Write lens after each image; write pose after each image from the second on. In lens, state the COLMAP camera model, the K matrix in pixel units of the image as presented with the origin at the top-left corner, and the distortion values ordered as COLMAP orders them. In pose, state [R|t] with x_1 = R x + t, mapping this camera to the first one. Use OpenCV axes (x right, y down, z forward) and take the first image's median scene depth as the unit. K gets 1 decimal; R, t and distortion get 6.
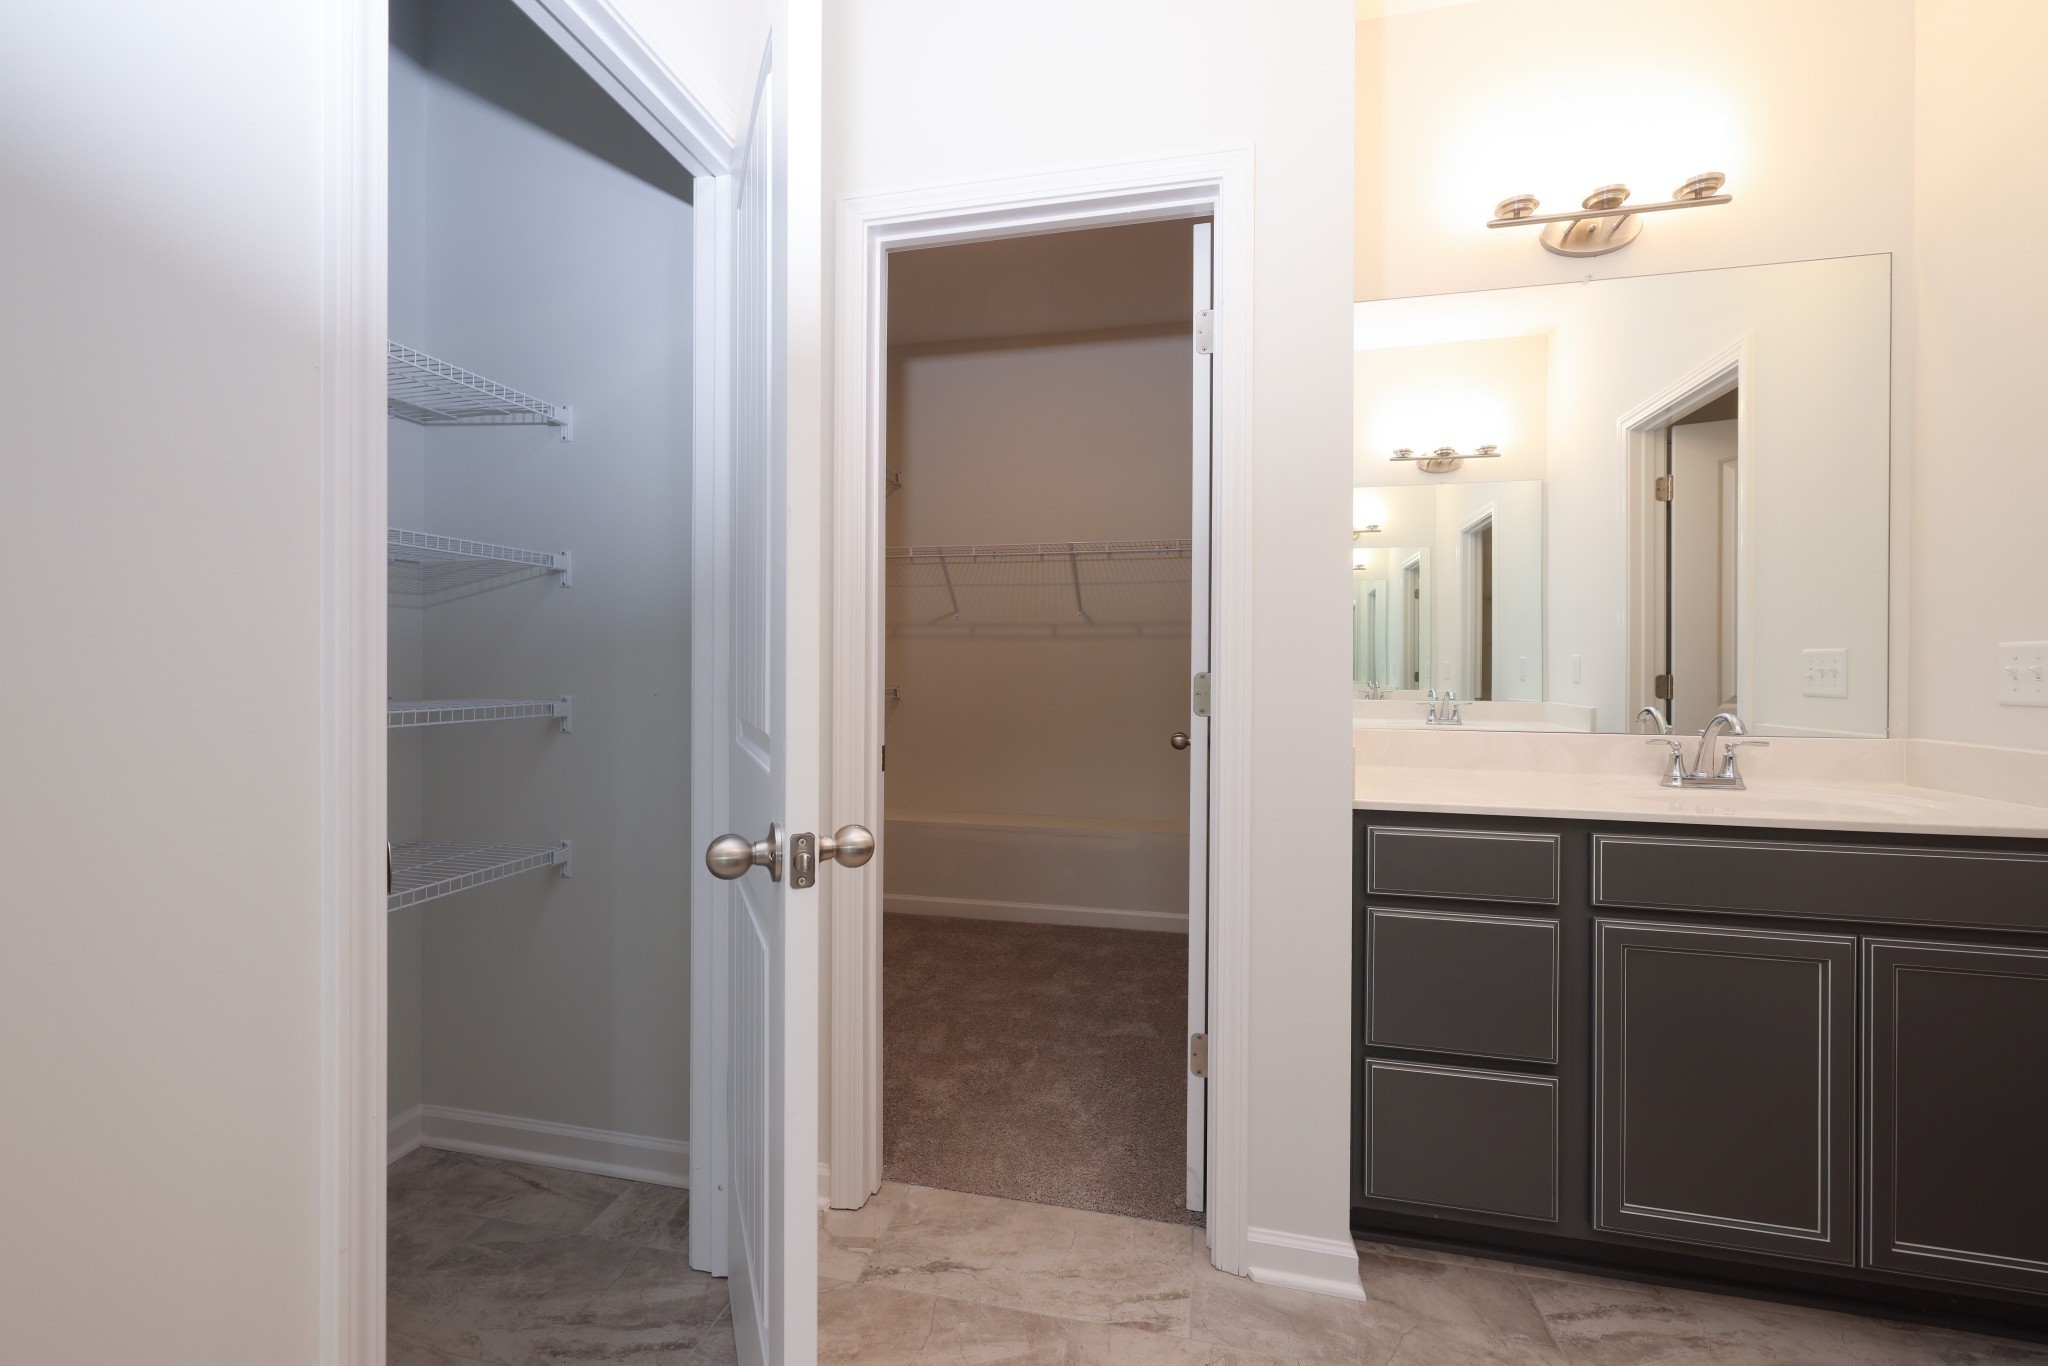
lens RADIAL K [[855.4, 0, 1029.5], [0, 855.4, 661.0], [0, 0, 1]] dist [0.002090, 0.000724]
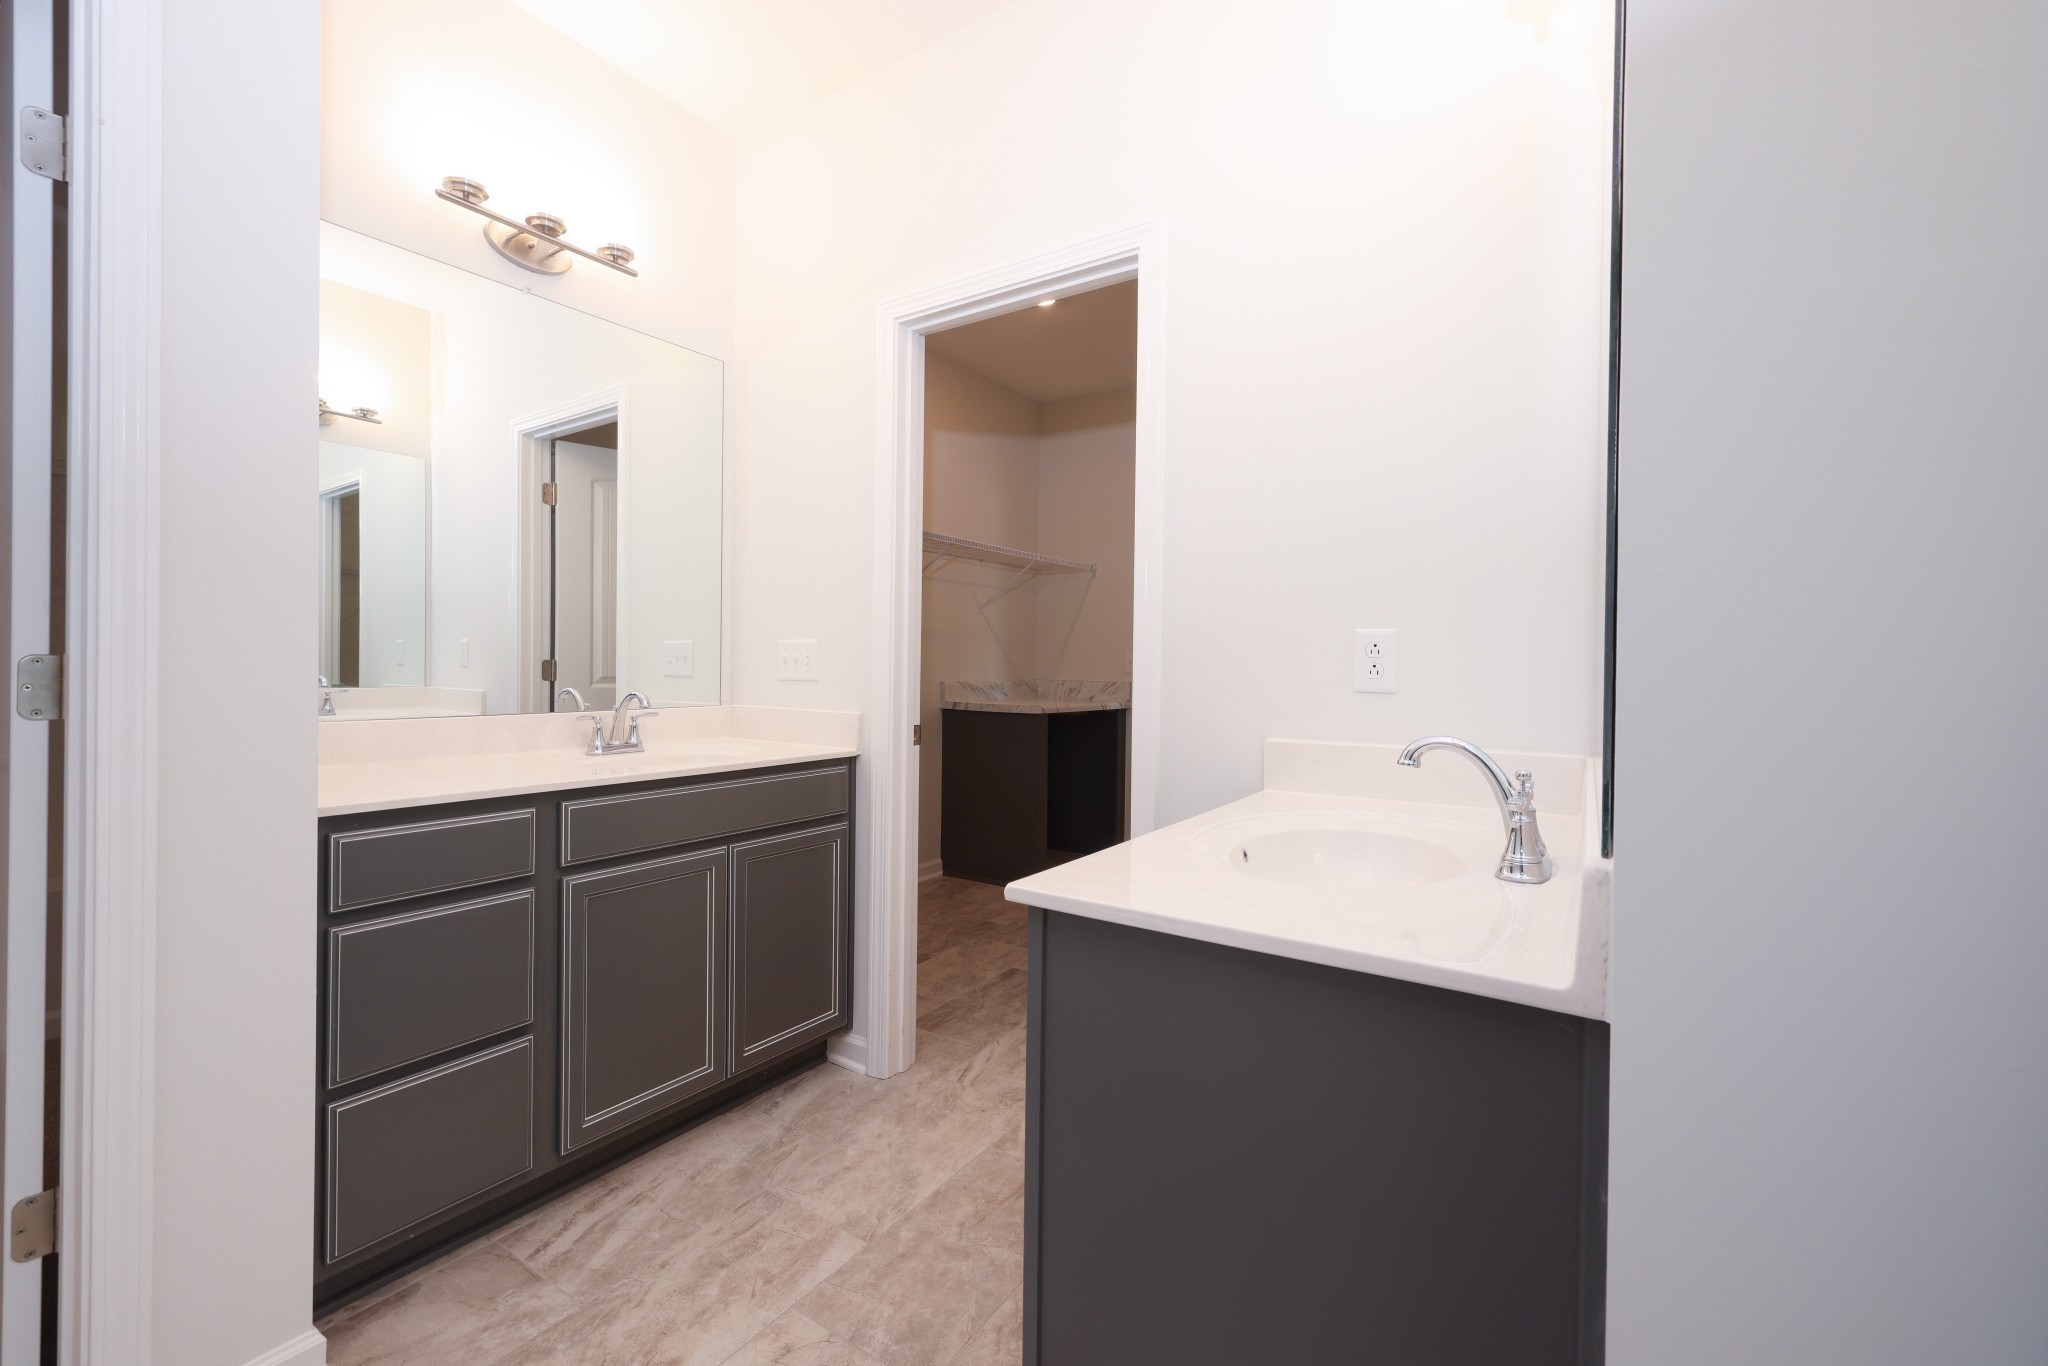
lens RADIAL K [[855.4, 0, 1009.5], [0, 855.4, 651.6], [0, 0, 1]] dist [0.002090, 0.000724]
pose [[0.360942, 0.011963, 0.932512, -0.163029], [-0.019188, 0.999801, -0.005400, 0.000067], [-0.932391, -0.015944, 0.361100, 0.056371]]
